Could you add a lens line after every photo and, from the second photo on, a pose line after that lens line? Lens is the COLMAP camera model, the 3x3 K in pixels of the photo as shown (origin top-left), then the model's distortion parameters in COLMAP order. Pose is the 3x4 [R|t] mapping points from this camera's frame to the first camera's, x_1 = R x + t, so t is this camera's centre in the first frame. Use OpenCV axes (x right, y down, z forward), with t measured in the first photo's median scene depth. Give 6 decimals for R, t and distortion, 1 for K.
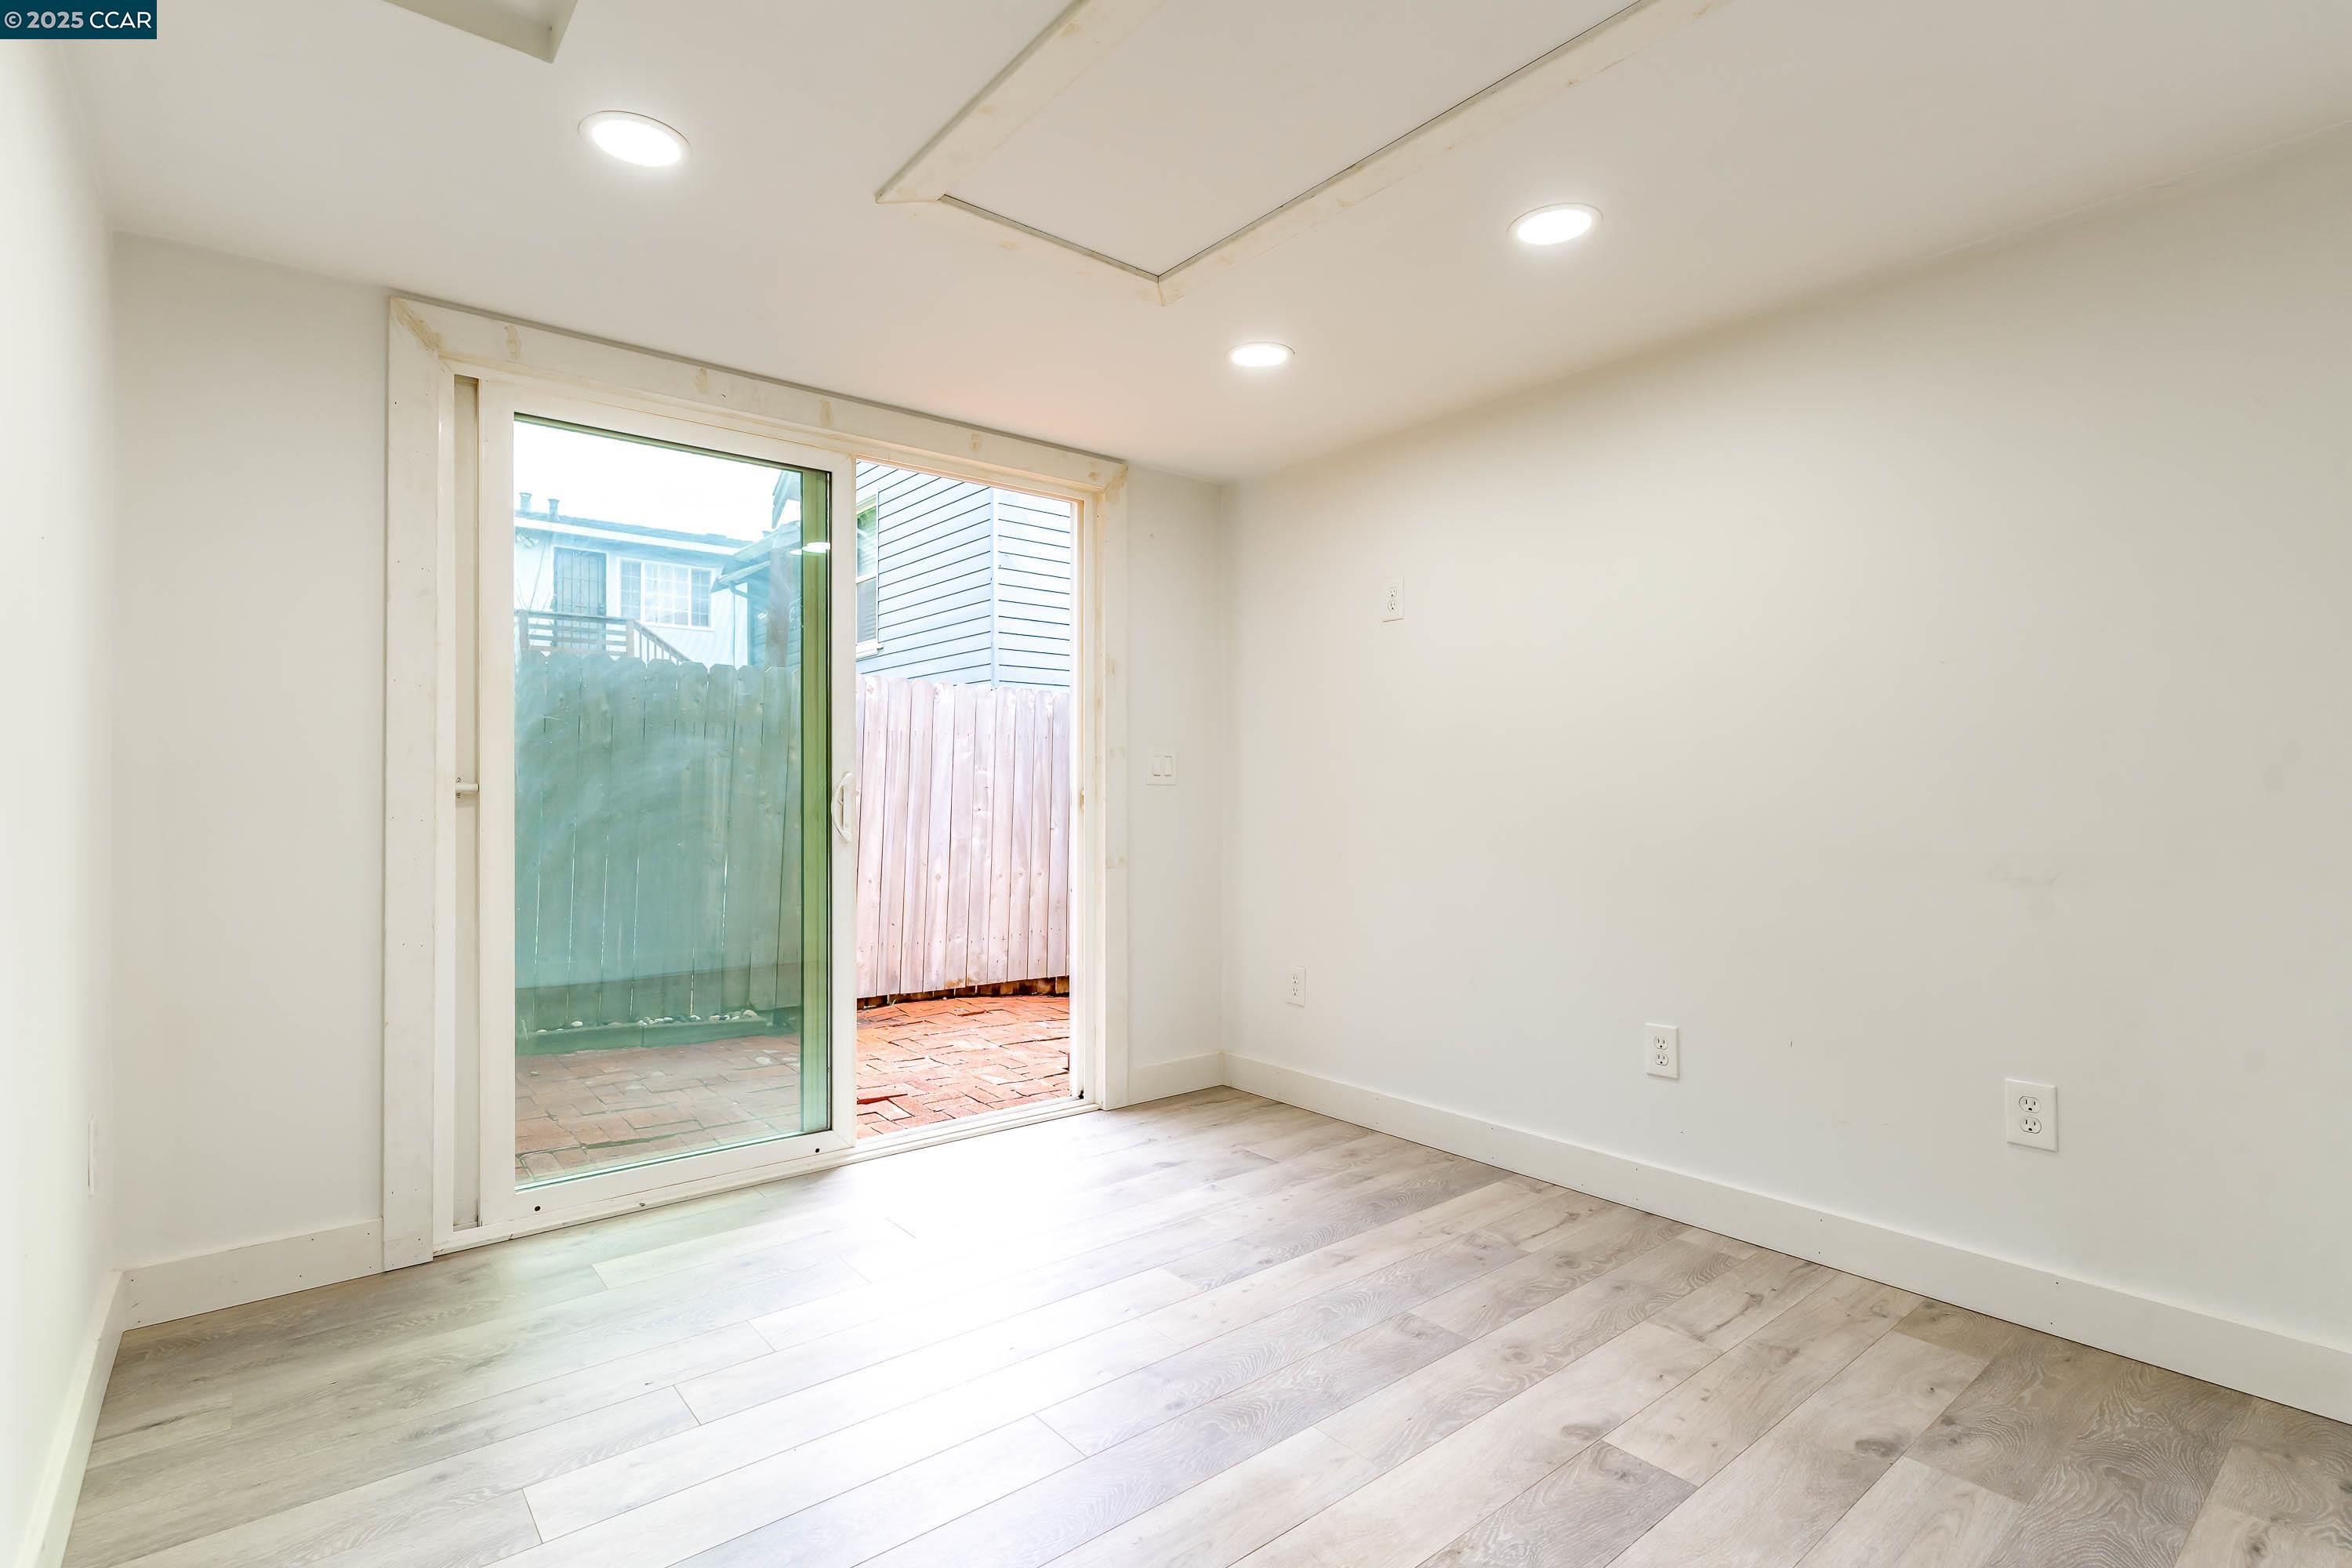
lens RADIAL K [[1113.2, 0, 1176.0], [0, 1113.2, 784.0], [0, 0, 1]] dist [-0.002182, -0.000436]
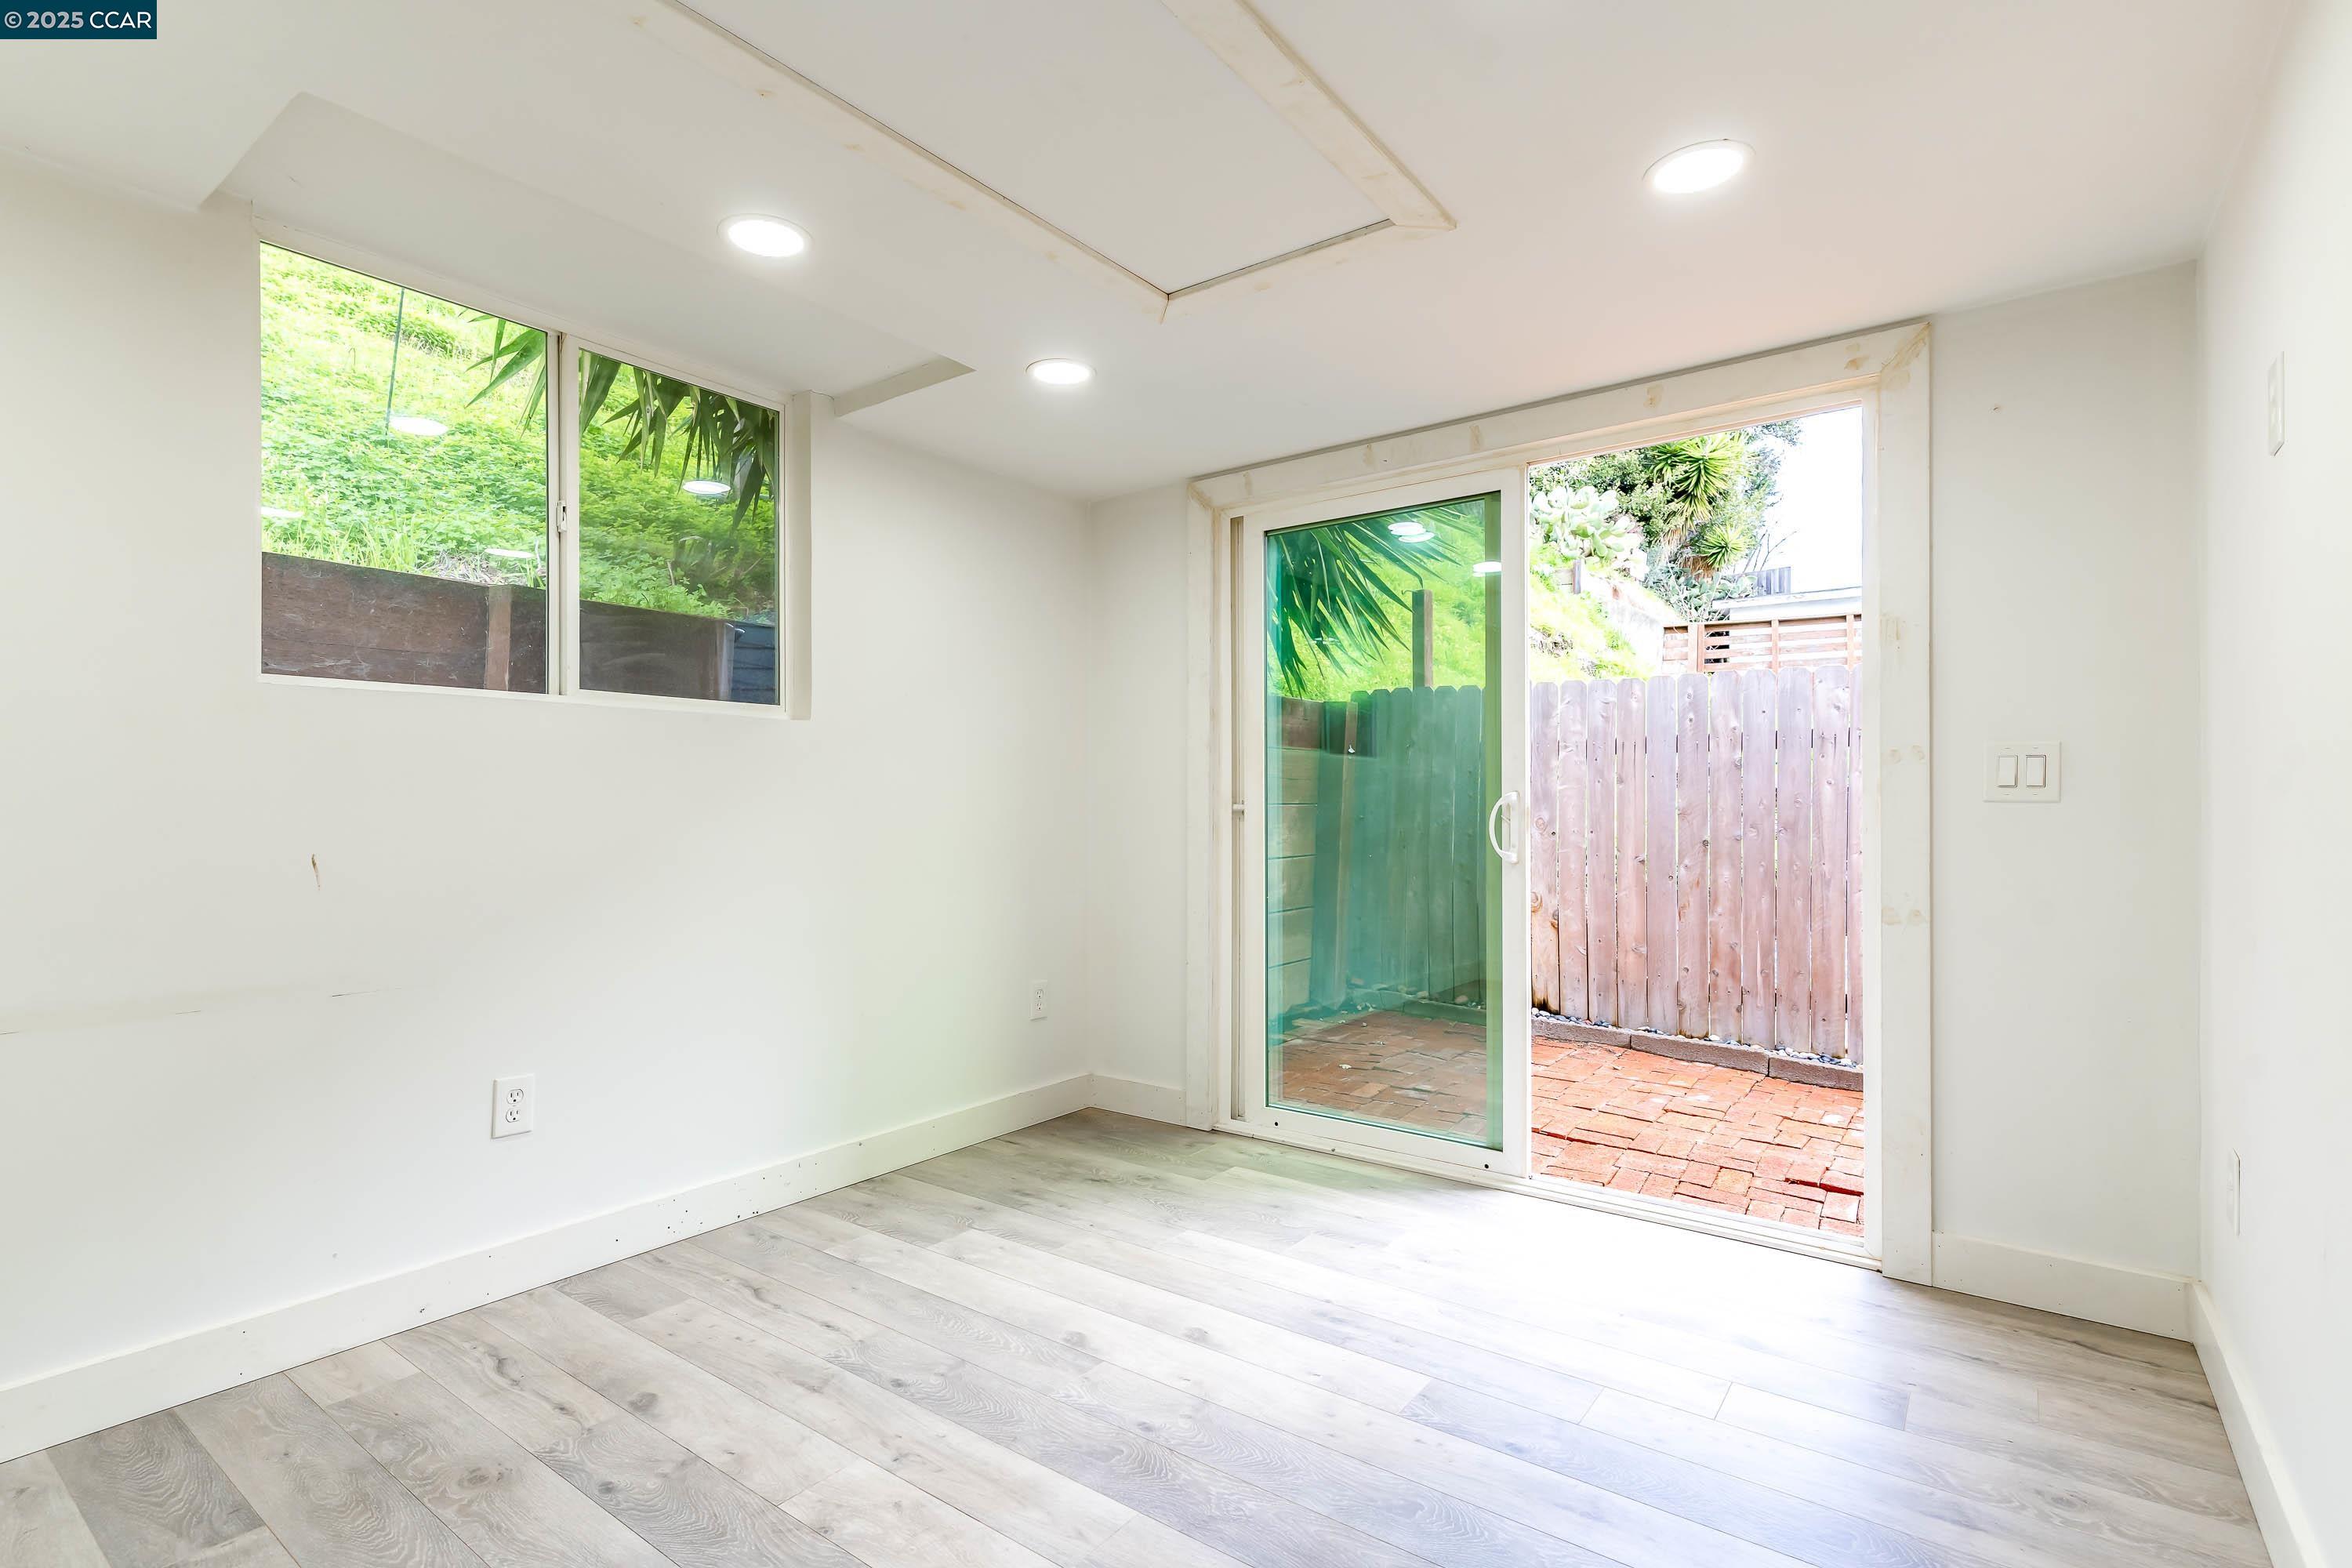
lens RADIAL K [[1126.0, 0, 1155.1], [0, 1126.0, 801.9], [0, 0, 1]] dist [0.000357, -0.000360]
pose [[0.226182, -0.001857, -0.974083, 0.801518], [0.007630, 0.999971, -0.000135, -0.005752], [0.974055, -0.007402, 0.226190, 0.628667]]
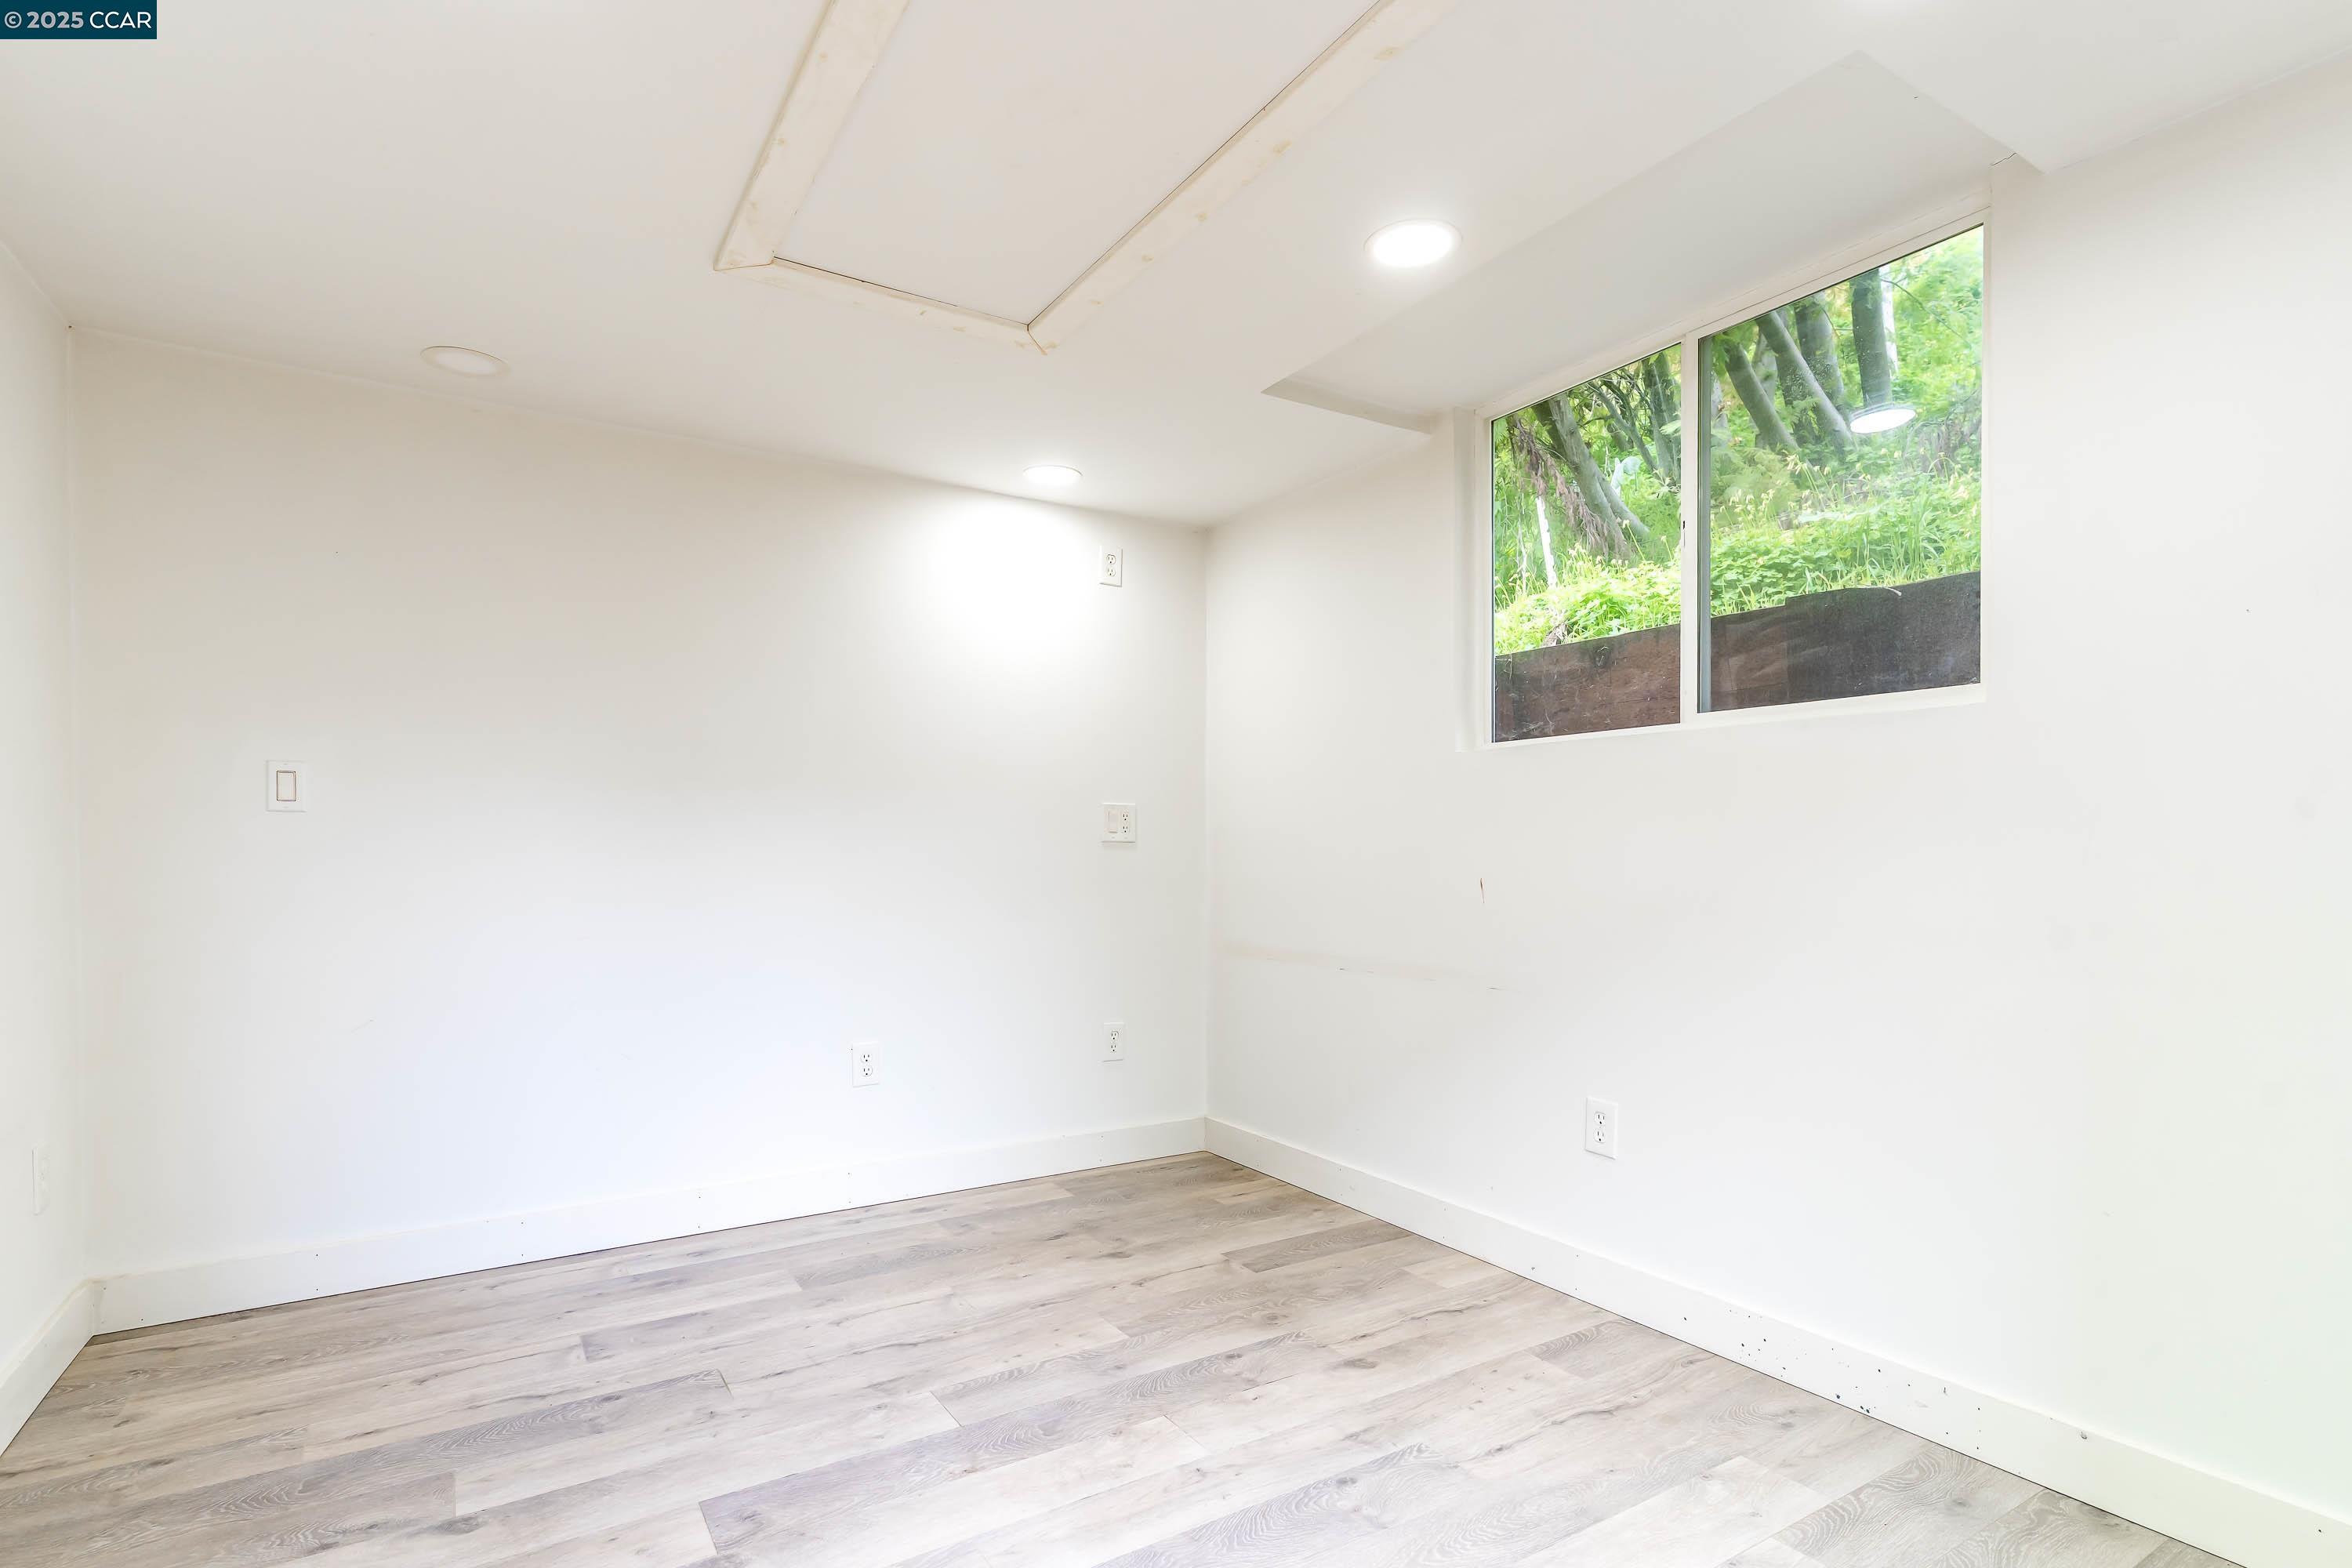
lens RADIAL K [[1126.0, 0, 1155.1], [0, 1126.0, 801.9], [0, 0, 1]] dist [0.000357, -0.000360]
pose [[-0.990808, 0.007282, 0.135082, -0.081479], [0.000644, 0.998793, -0.049116, 0.010501], [-0.135277, -0.048578, -0.989616, 1.451166]]
